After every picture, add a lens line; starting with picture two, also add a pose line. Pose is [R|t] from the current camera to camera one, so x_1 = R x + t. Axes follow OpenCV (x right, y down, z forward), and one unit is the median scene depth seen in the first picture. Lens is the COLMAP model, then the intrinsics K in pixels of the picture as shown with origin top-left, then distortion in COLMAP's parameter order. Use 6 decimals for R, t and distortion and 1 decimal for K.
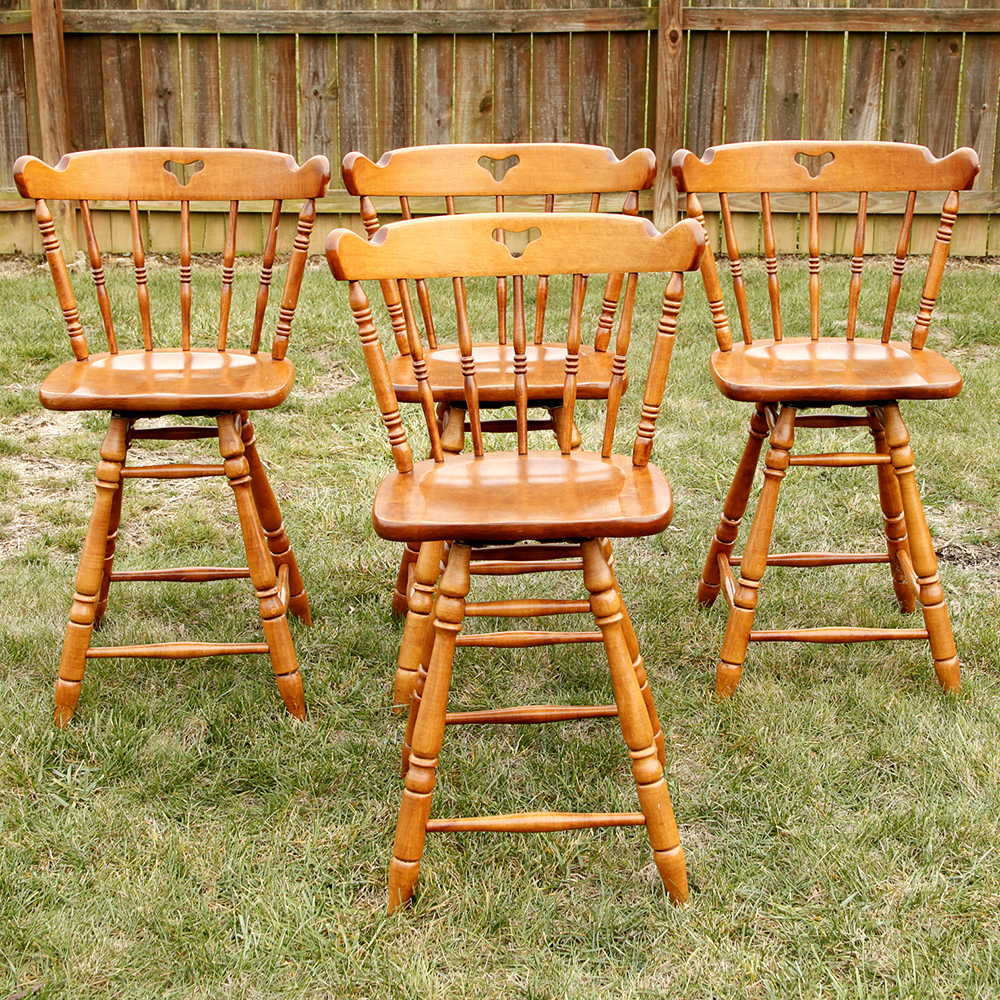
lens RADIAL K [[2092.0, 0, 569.3], [0, 2092.0, 477.2], [0, 0, 1]] dist [-0.037963, -0.084098]
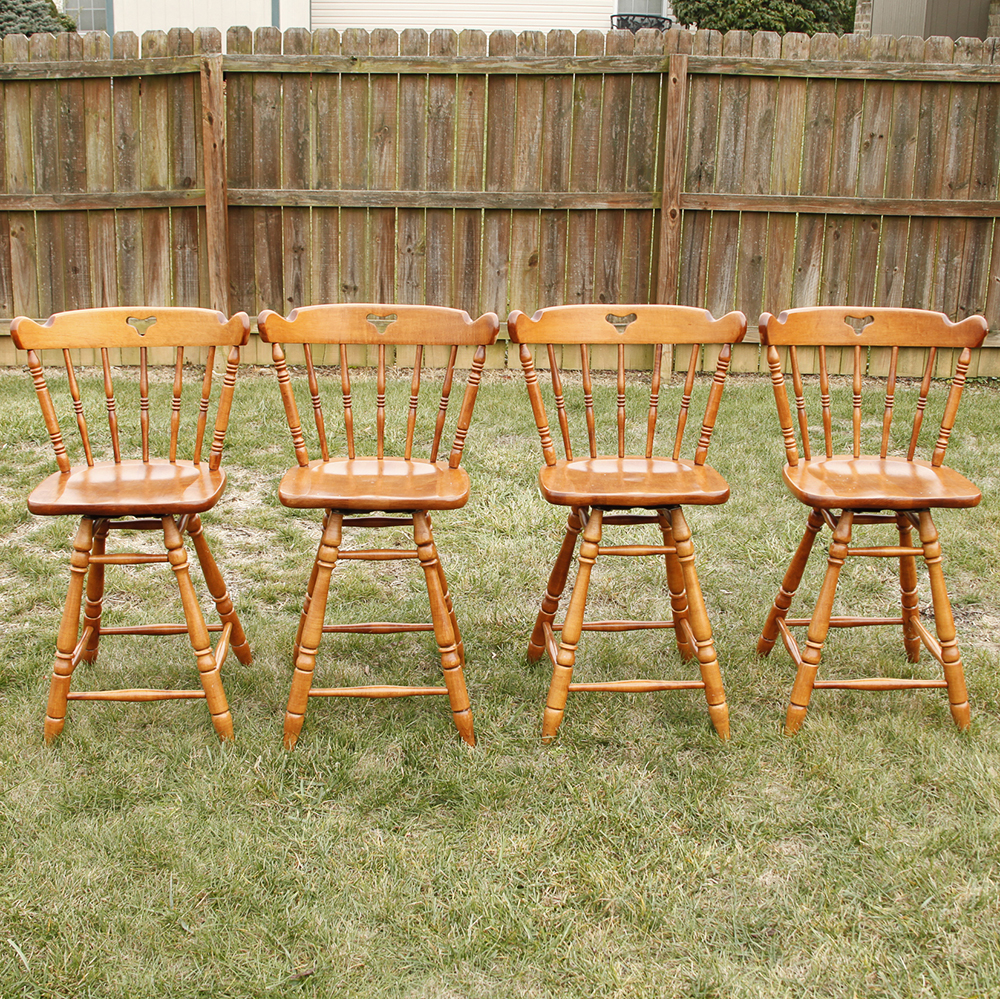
lens RADIAL K [[1468.5, 0, 500.0], [0, 1468.5, 499.5], [0, 0, 1]] dist [-0.163272, 0.129435]
pose [[0.999882, 0.014079, -0.006075, -0.079002], [-0.014113, 0.999885, -0.005496, -0.024097], [0.005997, 0.005582, 0.999966, 0.064273]]
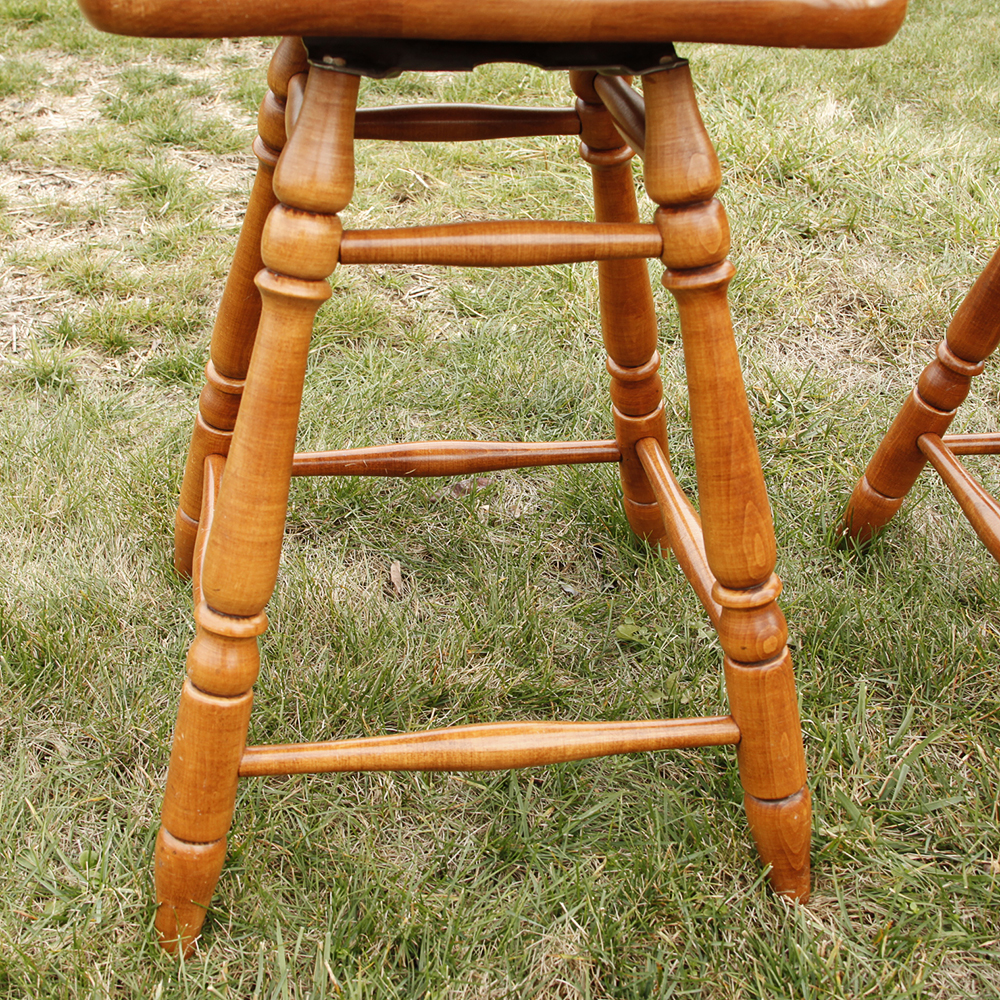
lens RADIAL K [[1468.5, 0, 500.0], [0, 1468.5, 500.0], [0, 0, 1]] dist [-0.163272, 0.129435]
pose [[0.997621, -0.003724, 0.068833, -0.149211], [-0.011934, 0.974133, 0.225661, -0.010874], [-0.067893, -0.225946, 0.971771, 0.562434]]
